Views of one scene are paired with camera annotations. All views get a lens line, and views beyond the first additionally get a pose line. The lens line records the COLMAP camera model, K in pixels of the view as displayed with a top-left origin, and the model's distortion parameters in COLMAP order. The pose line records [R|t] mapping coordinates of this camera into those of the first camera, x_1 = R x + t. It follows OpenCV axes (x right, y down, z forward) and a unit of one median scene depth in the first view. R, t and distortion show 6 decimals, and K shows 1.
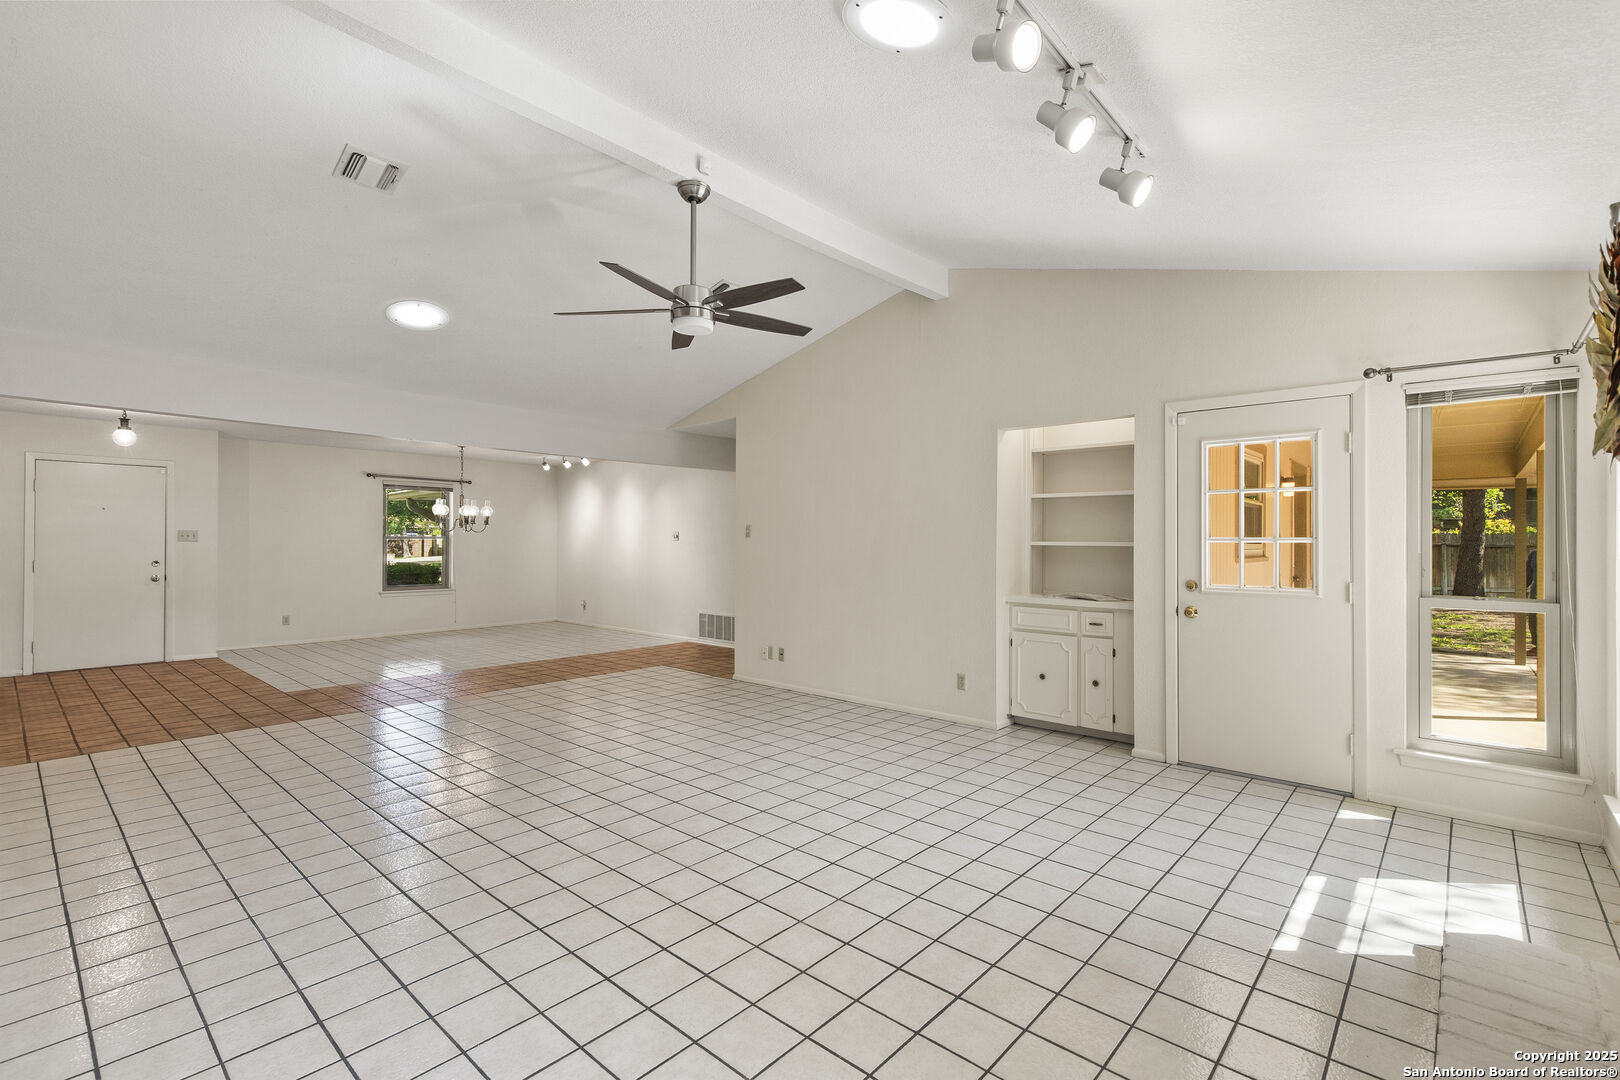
lens RADIAL K [[737.7, 0, 839.9], [0, 737.7, 535.6], [0, 0, 1]] dist [0.002860, 0.000713]
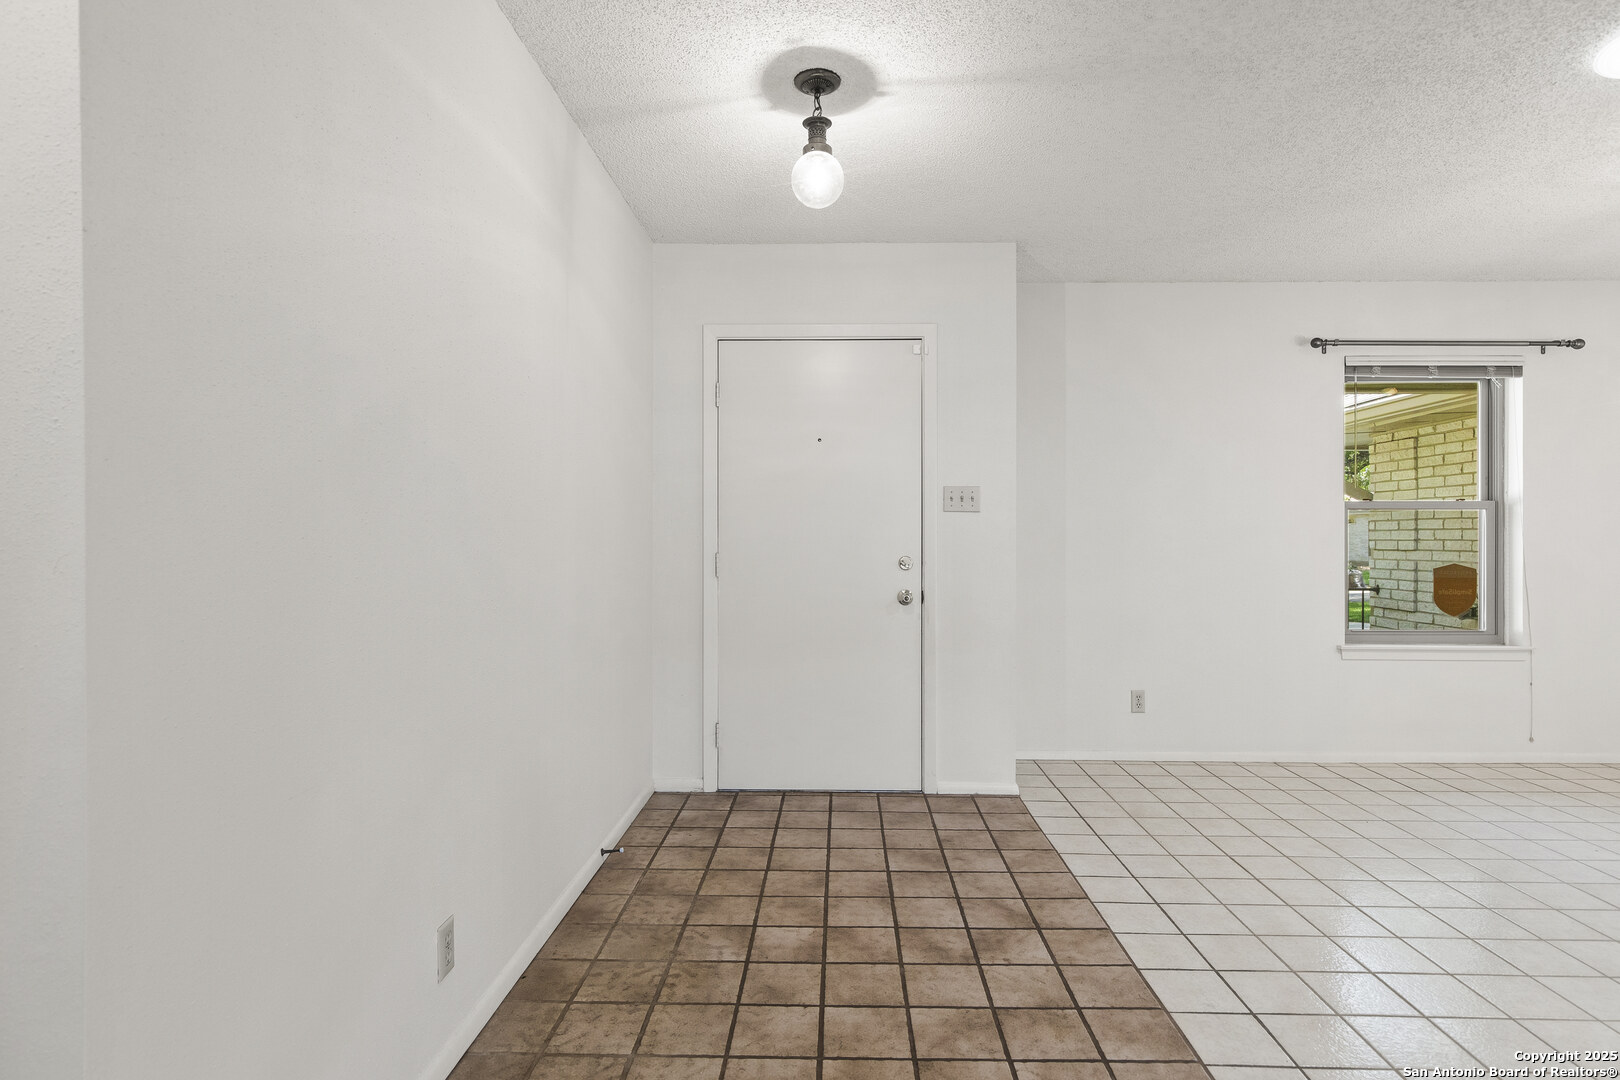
lens RADIAL K [[824.4, 0, 808.1], [0, 824.4, 536.7], [0, 0, 1]] dist [0.011935, 0.000362]
pose [[0.625681, -0.000227, -0.780079, -0.576763], [0.006963, 0.999962, 0.005293, 0.018964], [0.780048, -0.008743, 0.625659, 0.645589]]
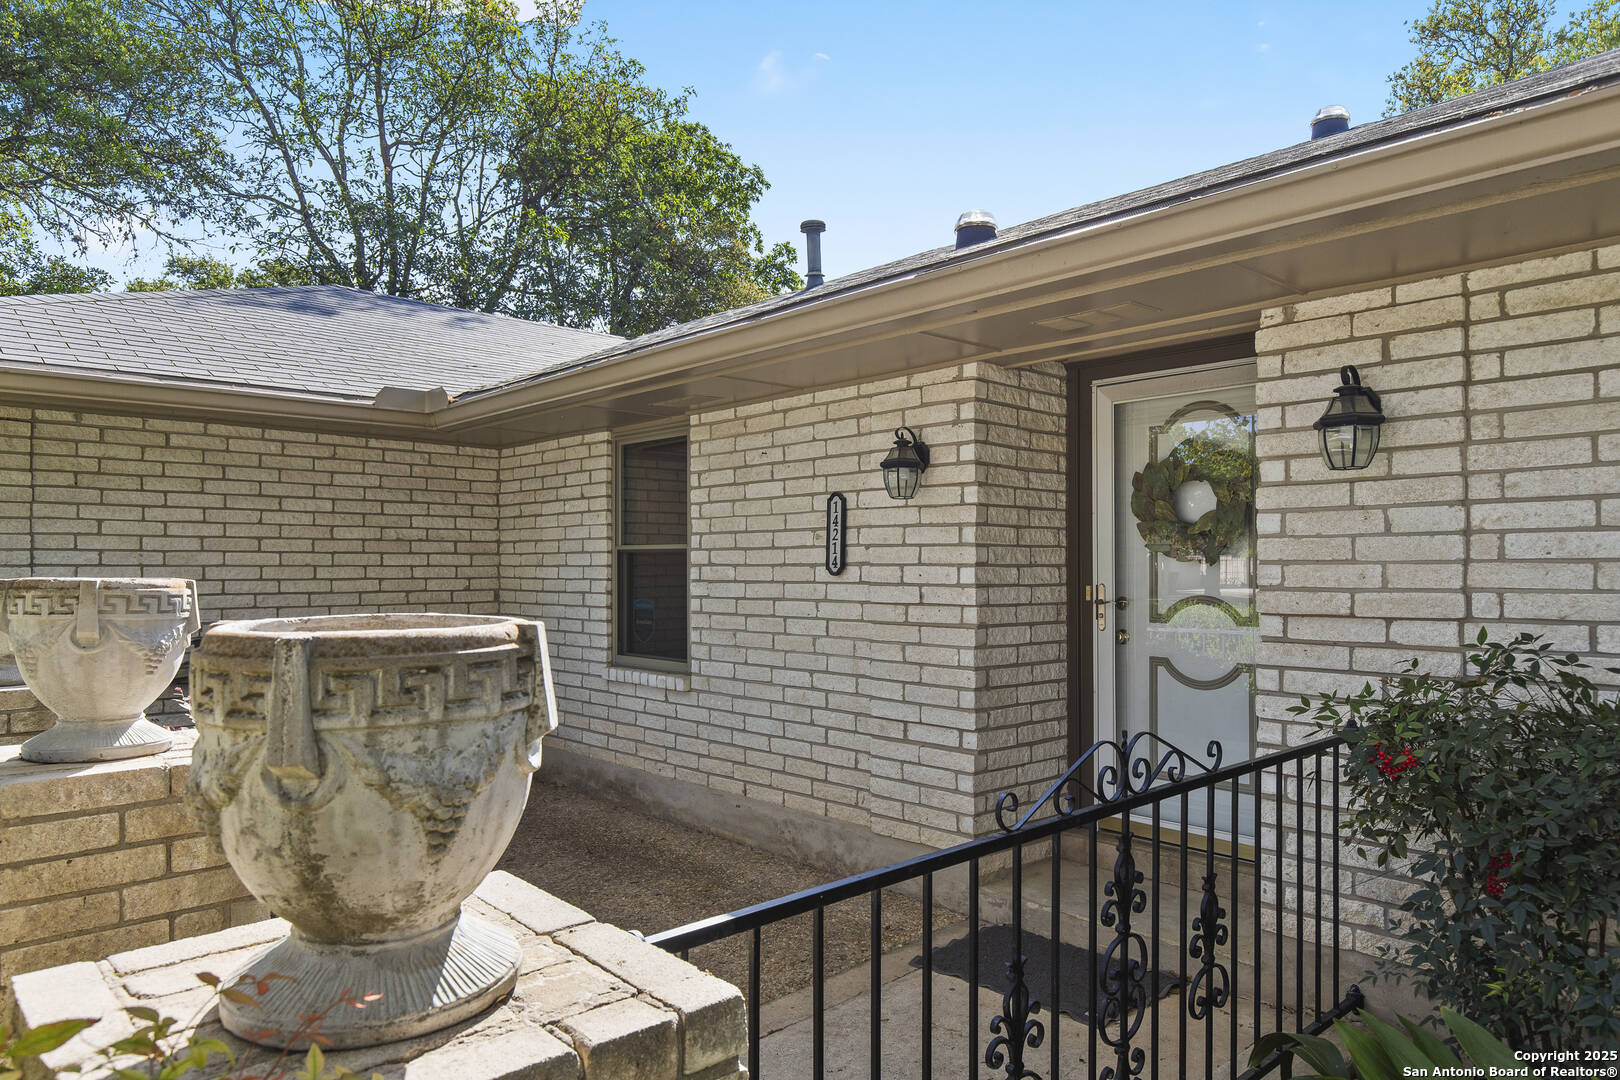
lens RADIAL K [[1047.3, 0, 807.8], [0, 1047.3, 553.4], [0, 0, 1]] dist [0.001732, -0.002440]
pose [[0.139834, 0.014862, 0.990063, -1.453647], [-0.004229, 0.999887, -0.014412, 0.020543], [-0.990166, -0.002172, 0.139881, 1.055102]]
